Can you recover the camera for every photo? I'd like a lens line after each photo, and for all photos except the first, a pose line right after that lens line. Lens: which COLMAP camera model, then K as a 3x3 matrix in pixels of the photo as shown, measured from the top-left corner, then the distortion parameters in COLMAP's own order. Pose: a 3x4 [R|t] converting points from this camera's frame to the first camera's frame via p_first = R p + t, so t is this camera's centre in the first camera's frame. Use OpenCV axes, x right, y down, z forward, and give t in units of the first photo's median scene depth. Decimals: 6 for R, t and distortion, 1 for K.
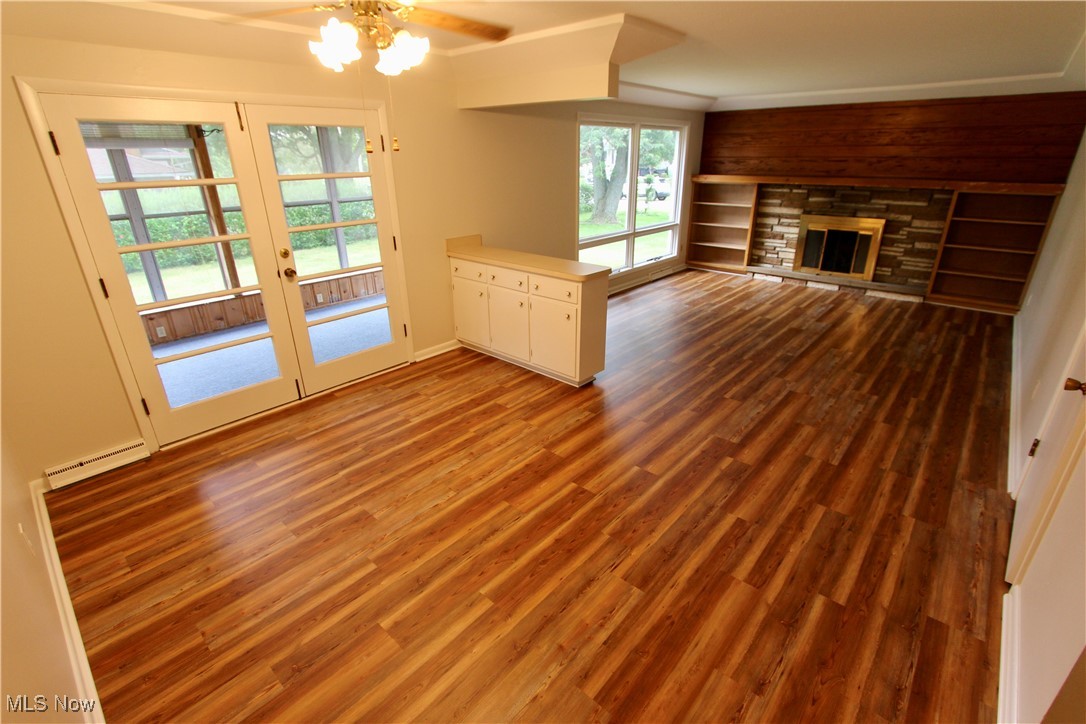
lens RADIAL K [[498.7, 0, 541.7], [0, 498.7, 366.1], [0, 0, 1]] dist [-0.015577, 0.000593]
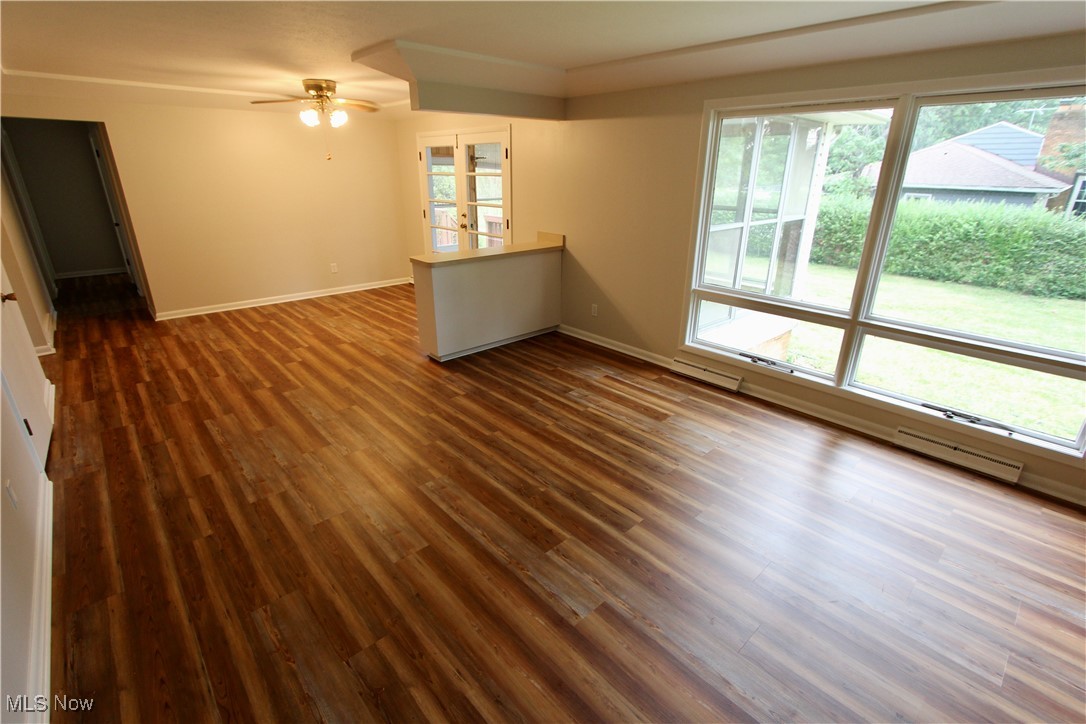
lens RADIAL K [[498.7, 0, 548.5], [0, 498.7, 356.3], [0, 0, 1]] dist [-0.015577, 0.000593]
pose [[-0.094213, 0.357502, -0.929148, 1.628769], [-0.396880, 0.842443, 0.364384, -0.709320], [0.913023, 0.403090, 0.062516, 1.692298]]
